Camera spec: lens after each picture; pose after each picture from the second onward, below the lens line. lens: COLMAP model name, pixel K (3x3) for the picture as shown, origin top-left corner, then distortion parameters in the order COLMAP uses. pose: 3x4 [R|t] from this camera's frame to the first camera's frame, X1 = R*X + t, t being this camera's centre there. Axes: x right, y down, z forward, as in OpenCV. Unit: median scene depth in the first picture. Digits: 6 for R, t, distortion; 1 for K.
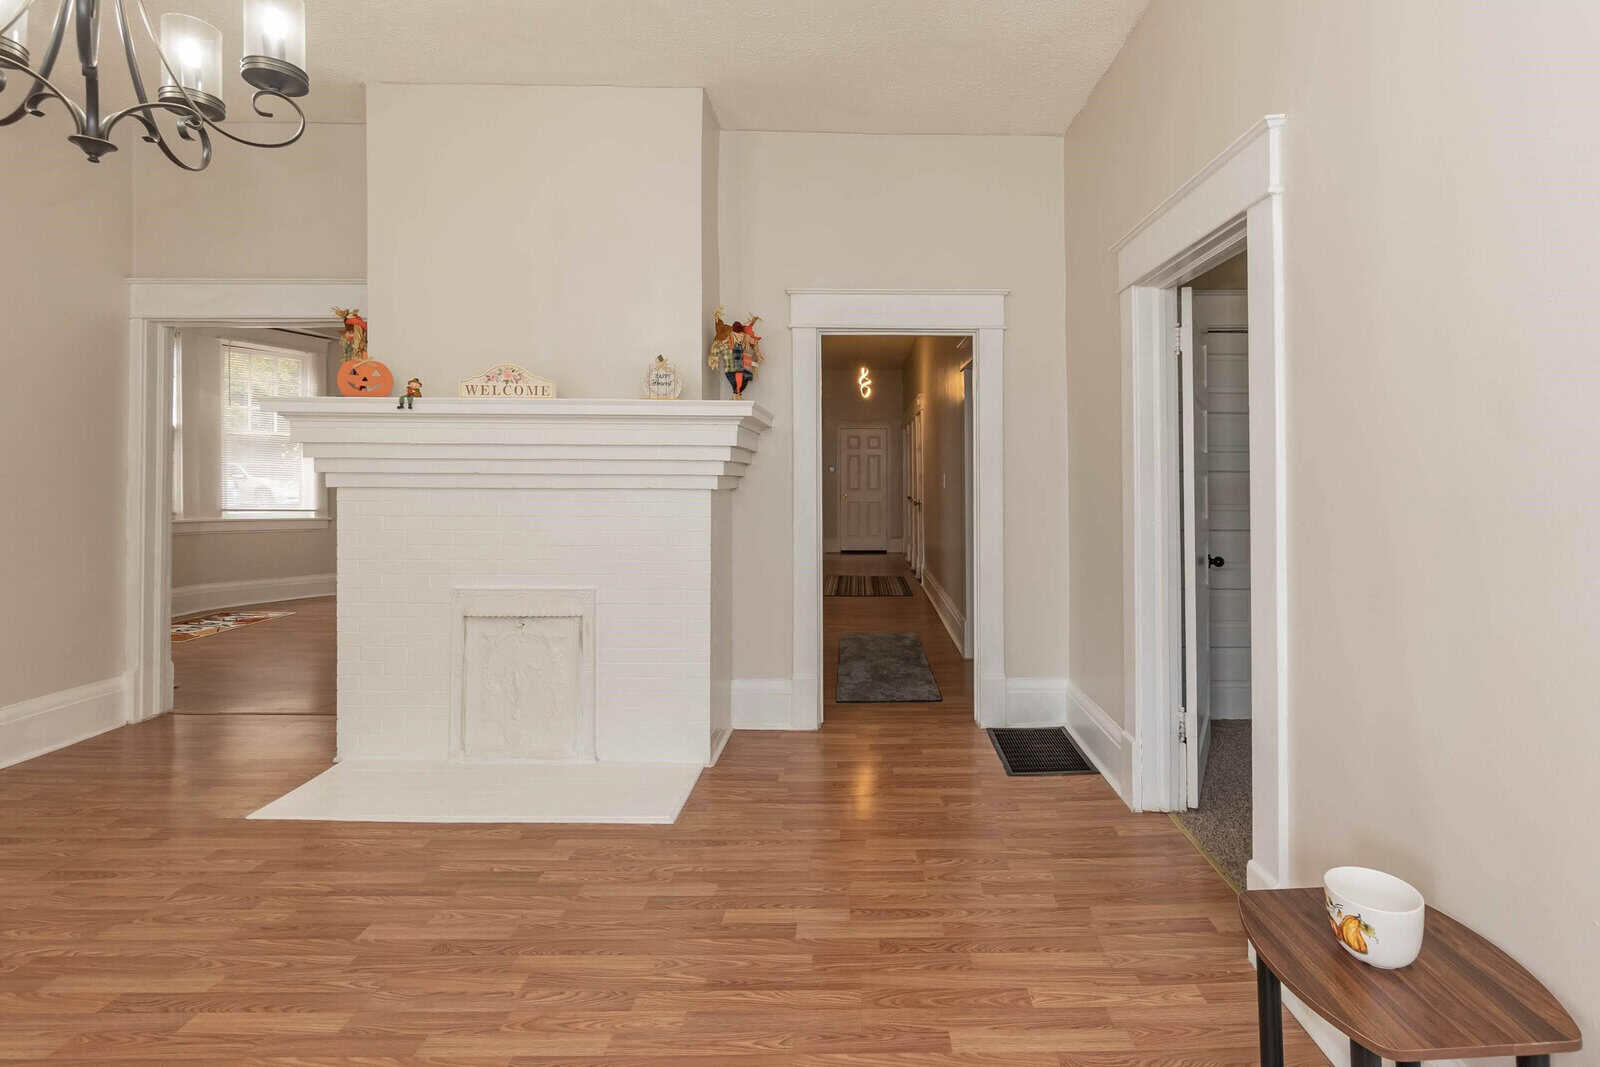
lens RADIAL K [[743.9, 0, 820.4], [0, 743.9, 476.1], [0, 0, 1]] dist [-0.005423, -0.000232]
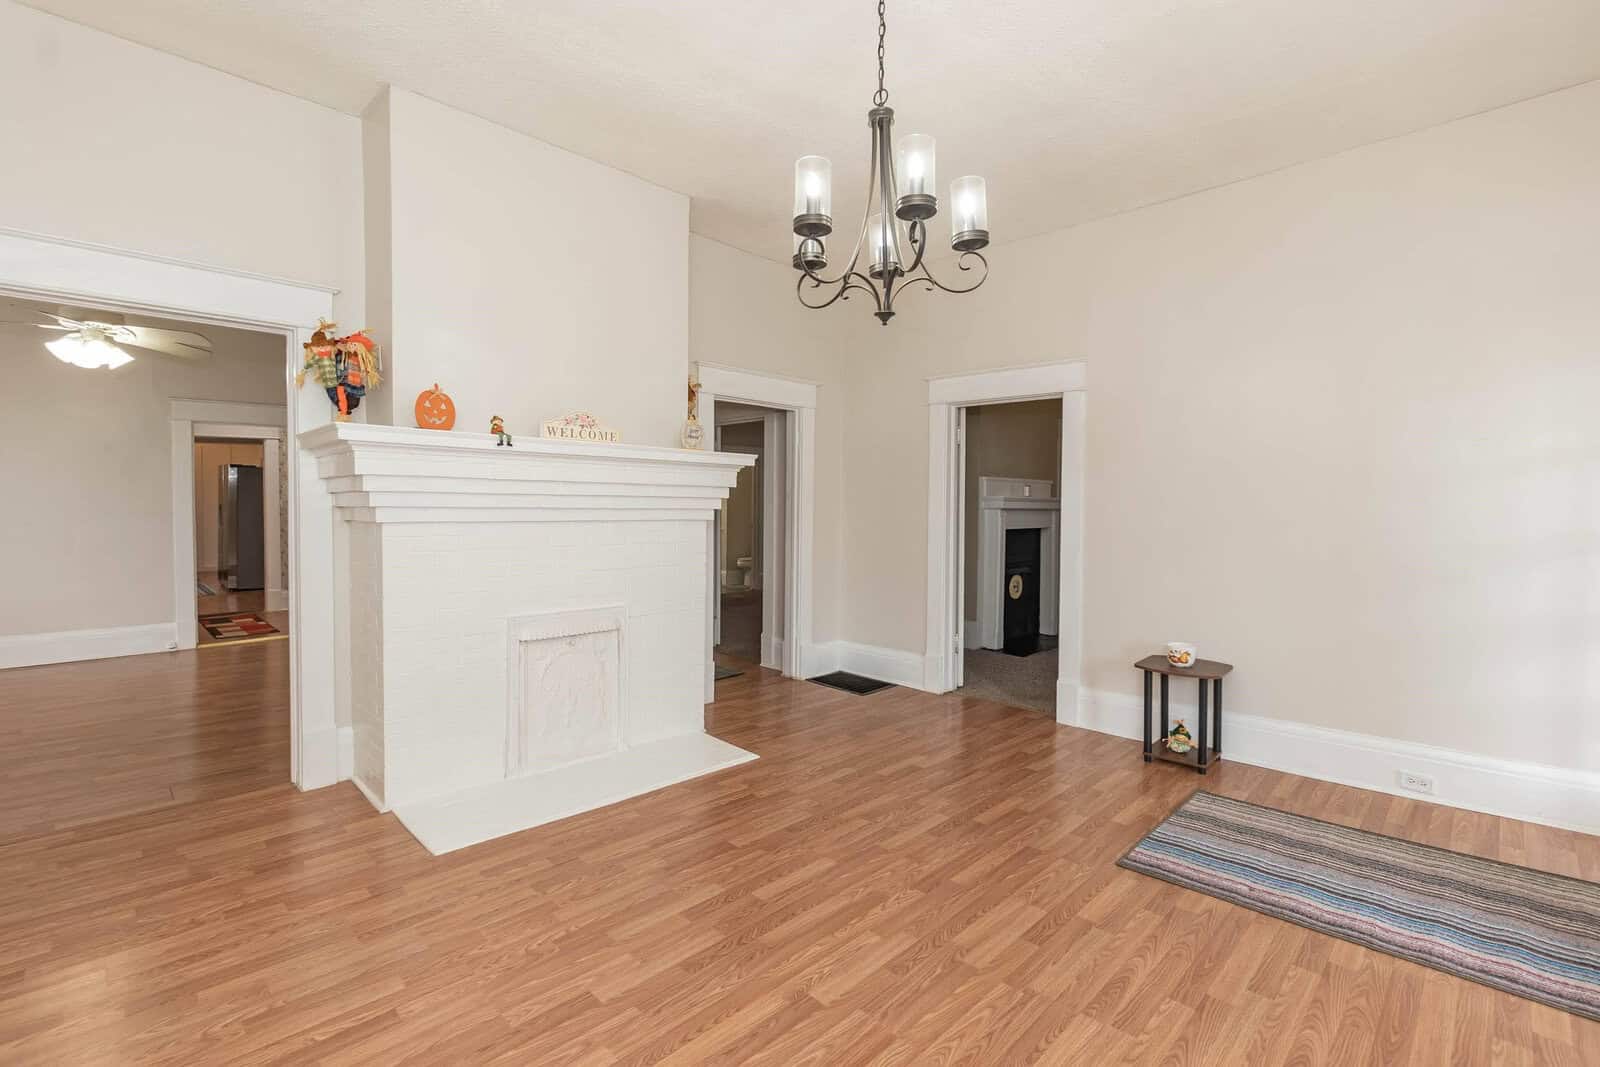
lens RADIAL K [[743.9, 0, 788.8], [0, 743.9, 524.8], [0, 0, 1]] dist [-0.005423, -0.000232]
pose [[0.716389, -0.016091, 0.697516, -1.107481], [-0.006956, 0.999520, 0.030203, -0.015726], [-0.697666, -0.026489, 0.715933, -0.034752]]
